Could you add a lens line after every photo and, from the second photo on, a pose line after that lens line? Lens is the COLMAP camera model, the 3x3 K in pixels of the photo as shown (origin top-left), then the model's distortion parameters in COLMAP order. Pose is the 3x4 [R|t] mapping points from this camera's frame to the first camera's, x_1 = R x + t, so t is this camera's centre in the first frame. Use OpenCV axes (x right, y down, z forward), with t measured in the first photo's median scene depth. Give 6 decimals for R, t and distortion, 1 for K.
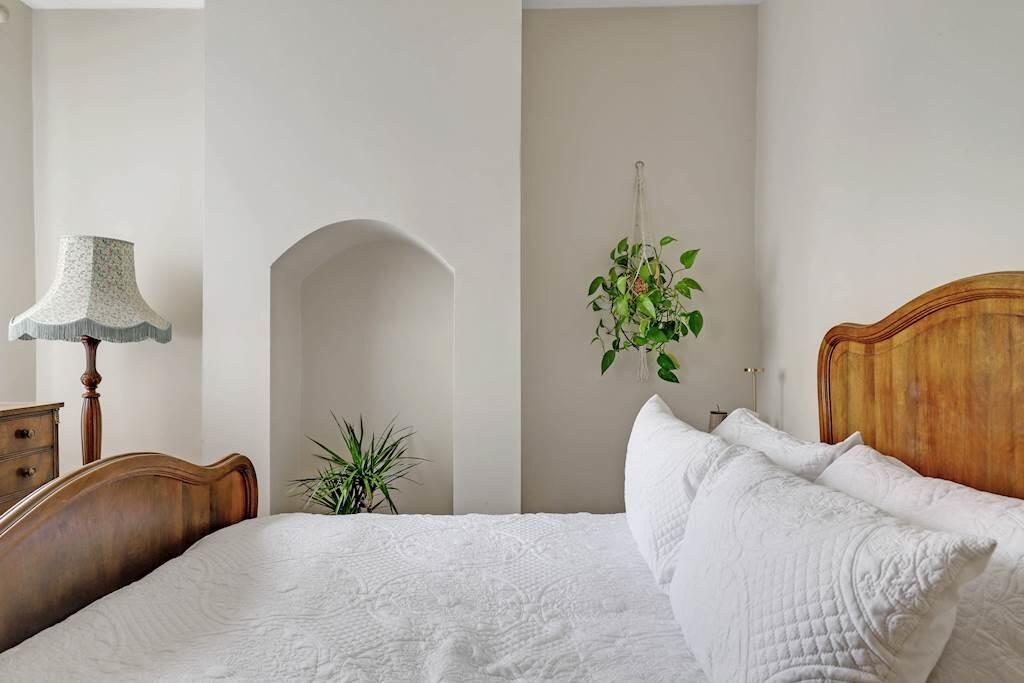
lens RADIAL K [[635.8, 0, 512.0], [0, 635.8, 341.5], [0, 0, 1]] dist [-0.000168, -0.000099]
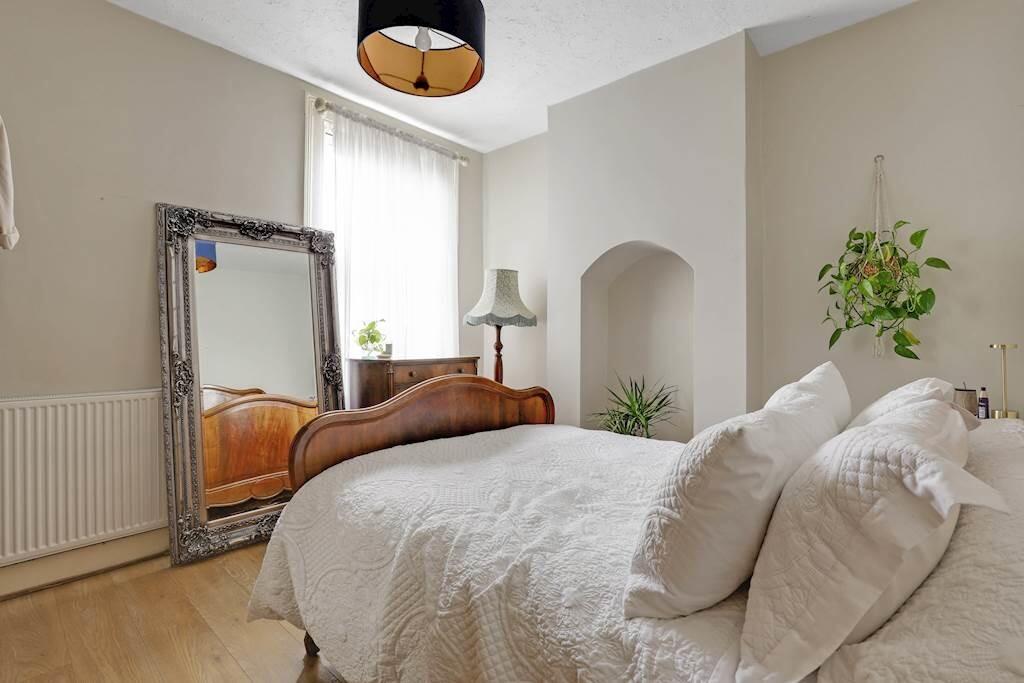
lens RADIAL K [[479.2, 0, 512.0], [0, 479.2, 341.5], [0, 0, 1]] dist [-0.024673, 0.000230]
pose [[0.751403, 0.007609, -0.659800, 0.287036], [-0.003186, 0.999964, 0.007903, 0.034041], [0.659836, -0.003836, 0.751399, -0.021551]]
